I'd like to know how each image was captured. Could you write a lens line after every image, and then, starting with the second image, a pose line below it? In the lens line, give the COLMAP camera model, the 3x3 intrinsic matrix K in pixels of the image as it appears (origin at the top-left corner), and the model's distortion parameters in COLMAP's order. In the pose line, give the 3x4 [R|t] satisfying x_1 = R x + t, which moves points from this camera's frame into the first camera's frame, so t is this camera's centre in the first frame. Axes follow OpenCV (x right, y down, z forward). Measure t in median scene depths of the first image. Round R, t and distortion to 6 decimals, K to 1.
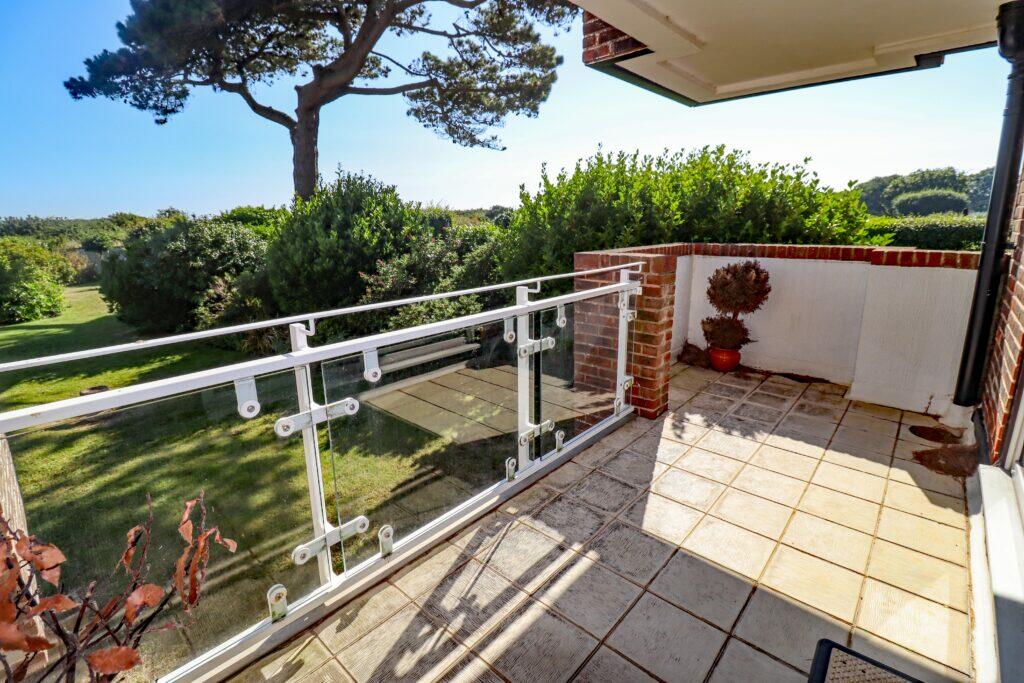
lens RADIAL K [[471.7, 0, 509.0], [0, 471.7, 339.8], [0, 0, 1]] dist [-0.017197, -0.002639]
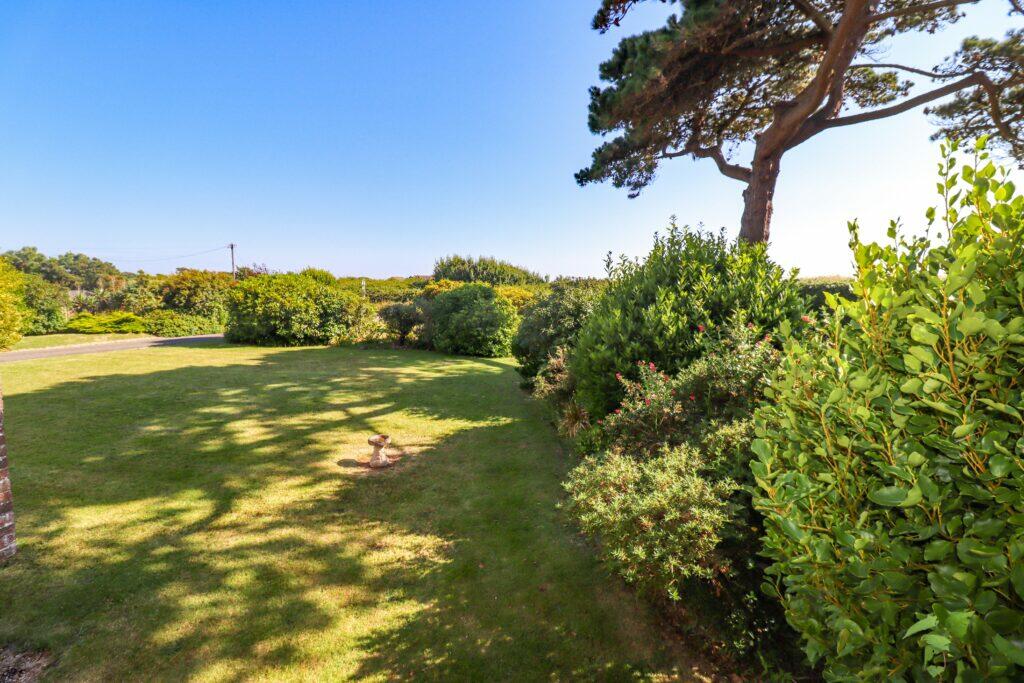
lens RADIAL K [[471.7, 0, 511.6], [0, 471.7, 334.9], [0, 0, 1]] dist [-0.017197, -0.002639]
pose [[0.525188, 0.109580, -0.843901, 0.068272], [-0.225719, 0.974092, -0.013988, -0.070881], [0.820505, 0.197830, 0.536316, 0.237020]]
